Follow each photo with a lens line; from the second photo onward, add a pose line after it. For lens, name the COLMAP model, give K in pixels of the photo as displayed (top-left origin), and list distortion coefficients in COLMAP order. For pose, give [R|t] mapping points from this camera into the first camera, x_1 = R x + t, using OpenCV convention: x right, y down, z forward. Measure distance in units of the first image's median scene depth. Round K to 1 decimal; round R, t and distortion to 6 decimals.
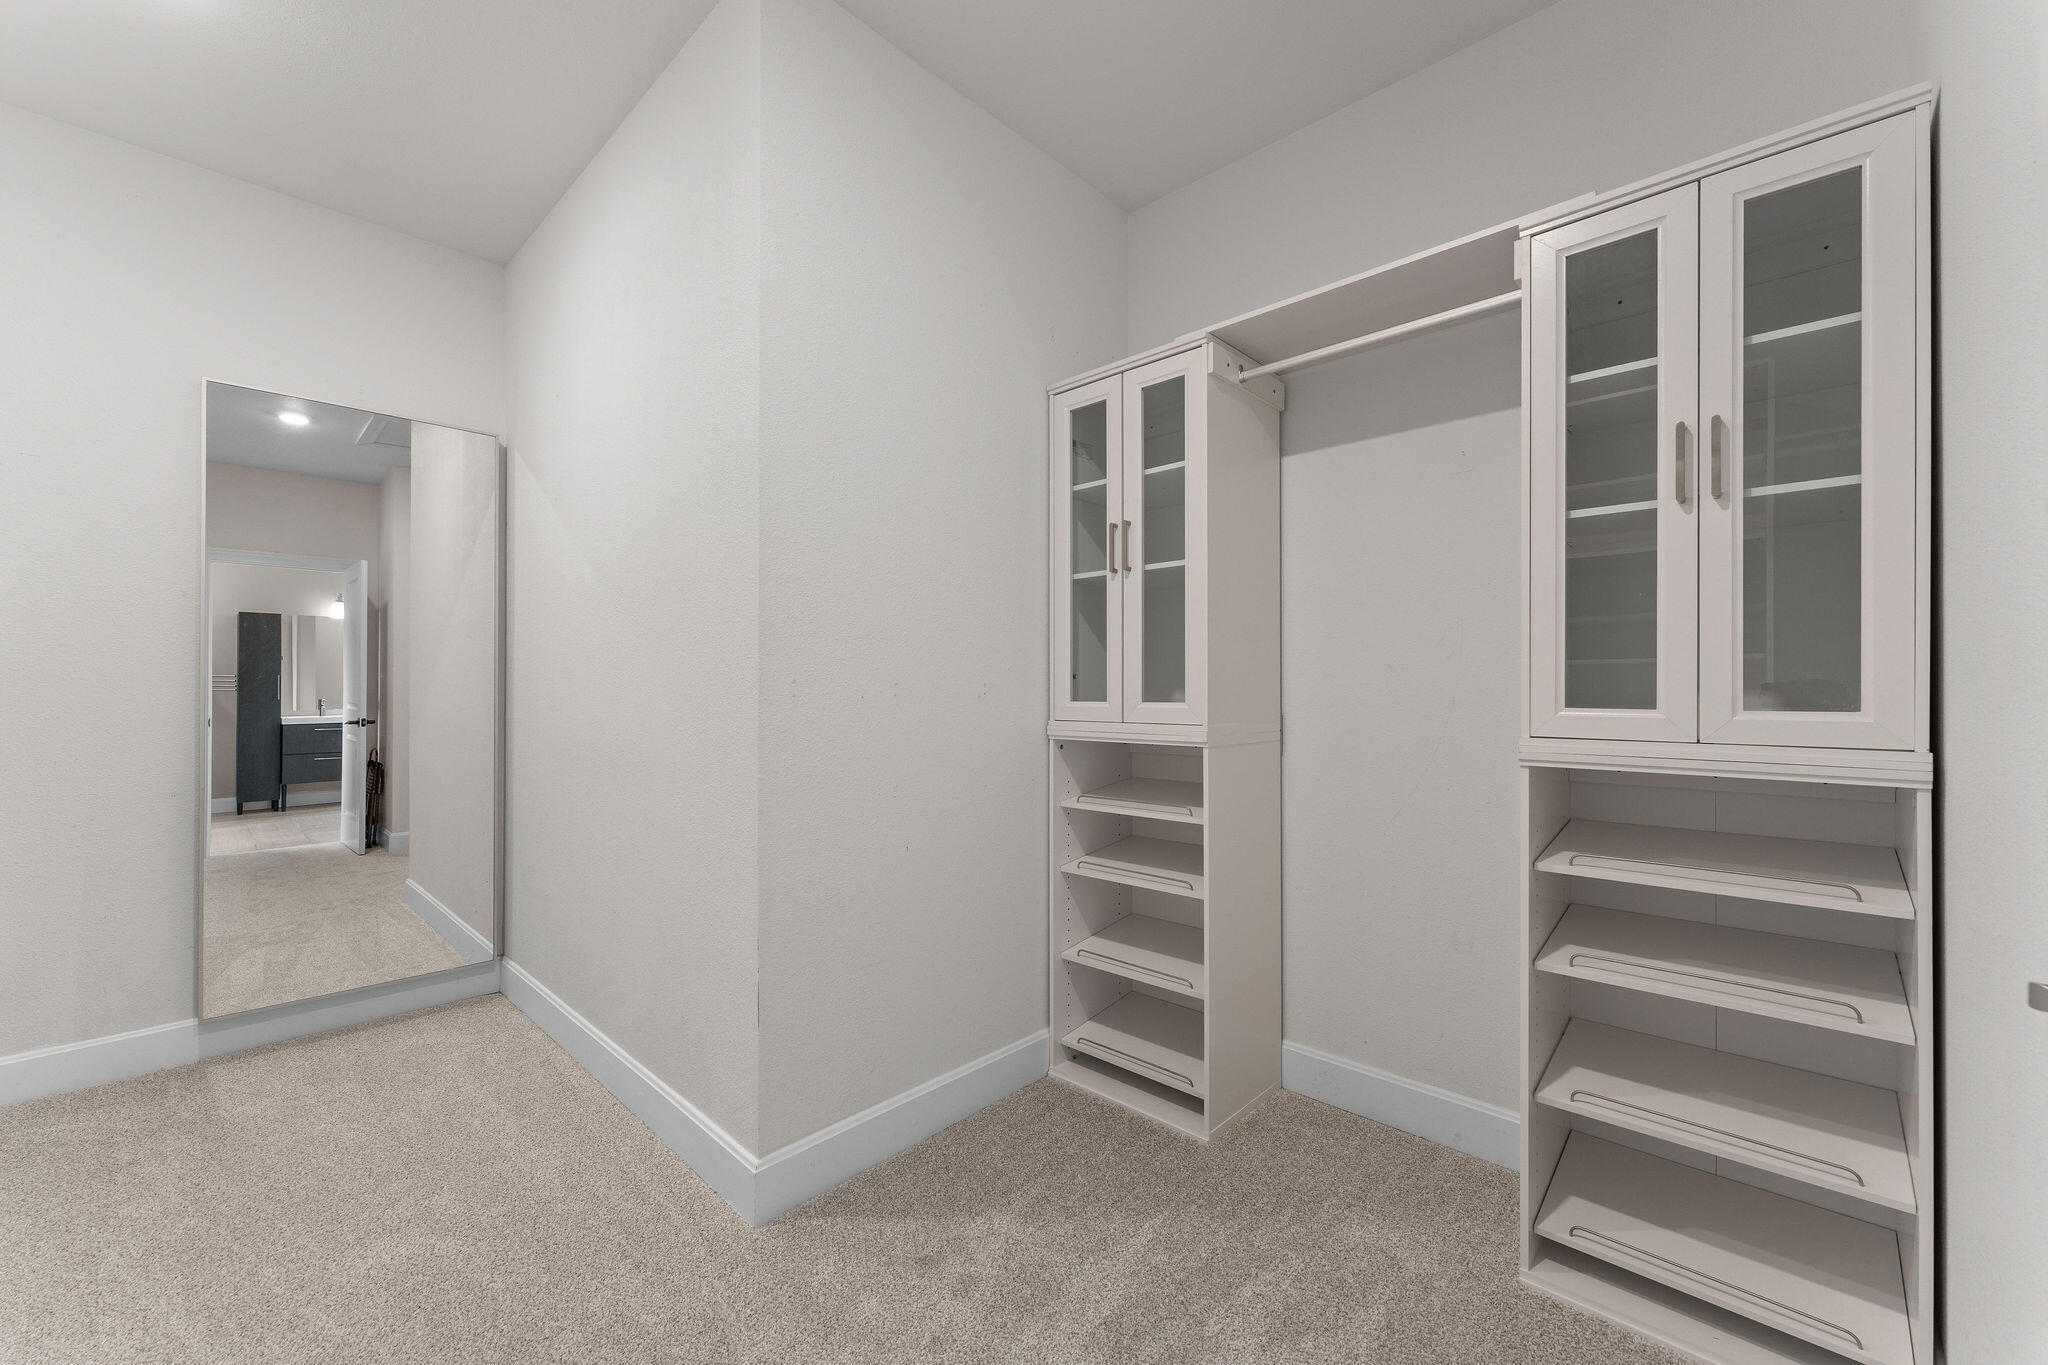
lens RADIAL K [[813.3, 0, 1022.5], [0, 813.3, 690.6], [0, 0, 1]] dist [0.000796, -0.000388]
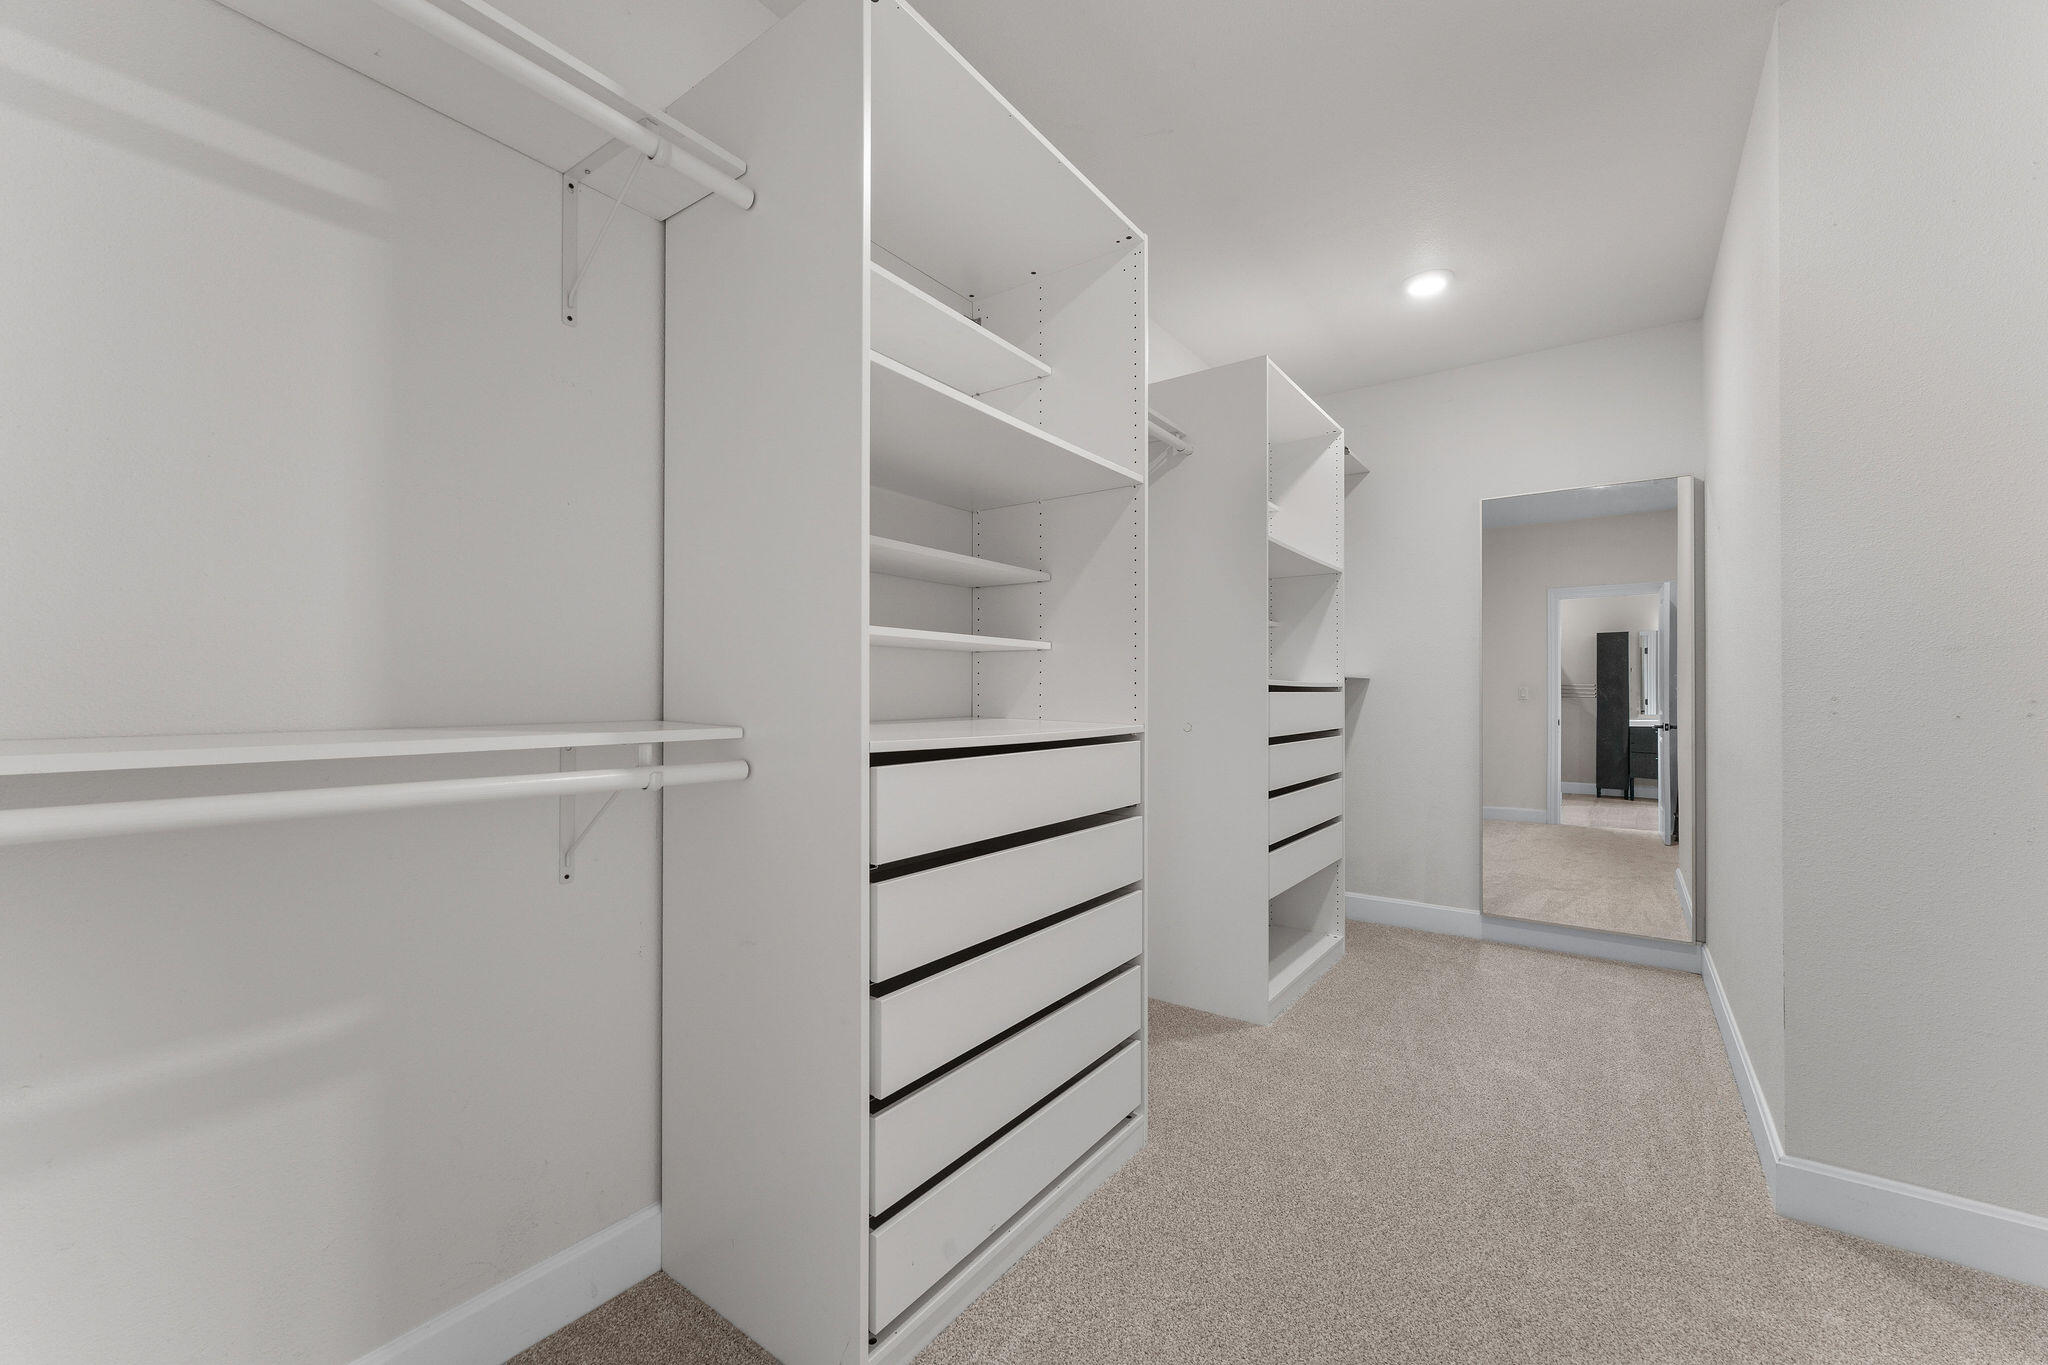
lens RADIAL K [[813.3, 0, 1022.7], [0, 813.3, 687.3], [0, 0, 1]] dist [0.000796, -0.000388]
pose [[0.141903, -0.003827, -0.989873, 0.326057], [-0.005220, 0.999976, -0.004614, -0.010015], [0.989867, 0.005821, 0.141879, -0.071984]]
